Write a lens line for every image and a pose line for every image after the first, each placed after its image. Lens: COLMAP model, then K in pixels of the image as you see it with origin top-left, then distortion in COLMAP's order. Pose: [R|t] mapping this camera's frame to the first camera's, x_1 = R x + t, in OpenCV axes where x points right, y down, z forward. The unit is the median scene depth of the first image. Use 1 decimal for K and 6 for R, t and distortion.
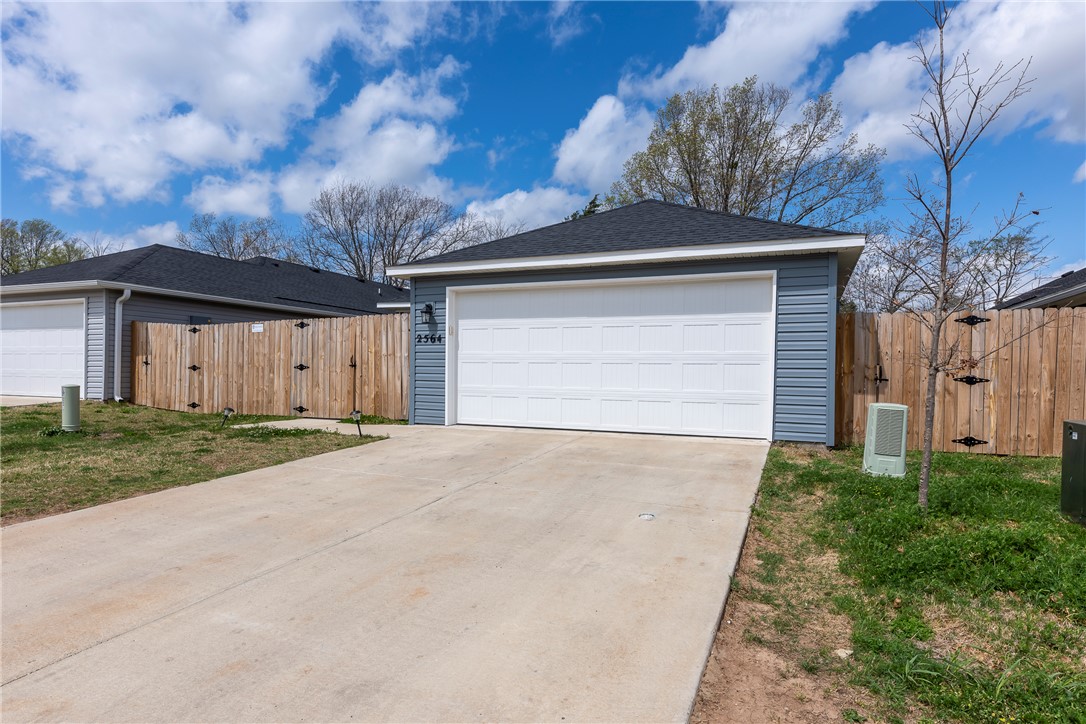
lens RADIAL K [[451.7, 0, 543.0], [0, 451.7, 362.0], [0, 0, 1]] dist [0.001456, 0.000105]
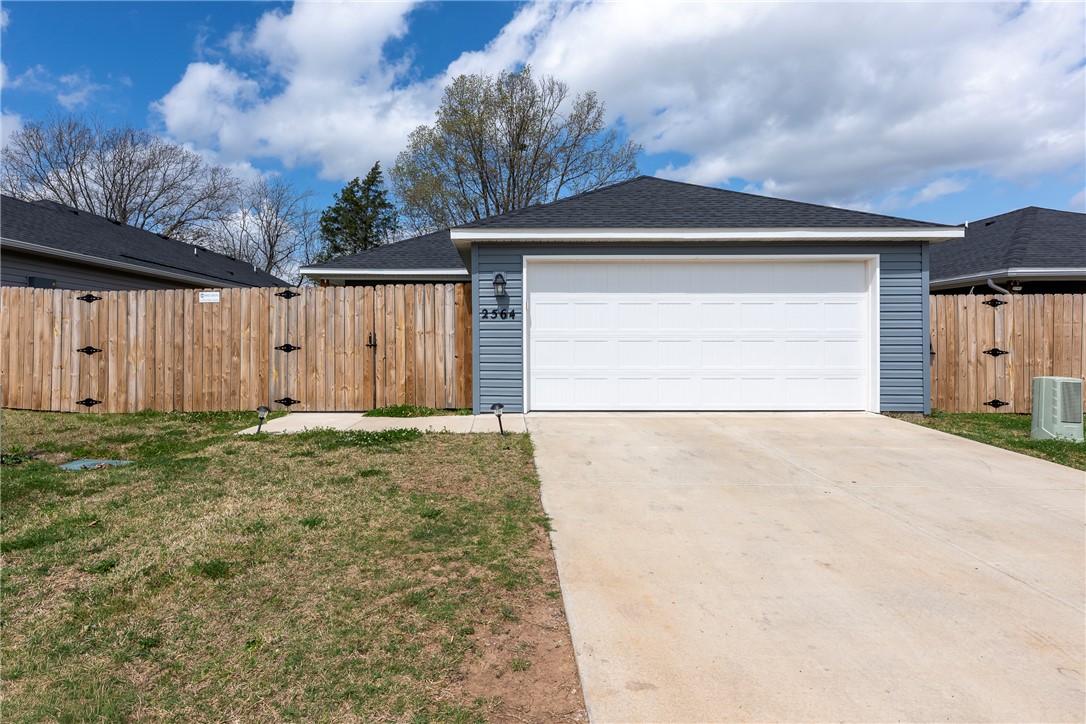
lens RADIAL K [[457.0, 0, 543.0], [0, 457.0, 326.0], [0, 0, 1]] dist [0.000942, 0.000067]
pose [[0.957974, -0.001172, 0.286853, -0.382666], [0.006431, 0.999828, -0.017391, -0.011530], [-0.286783, 0.018505, 0.957817, 0.122020]]
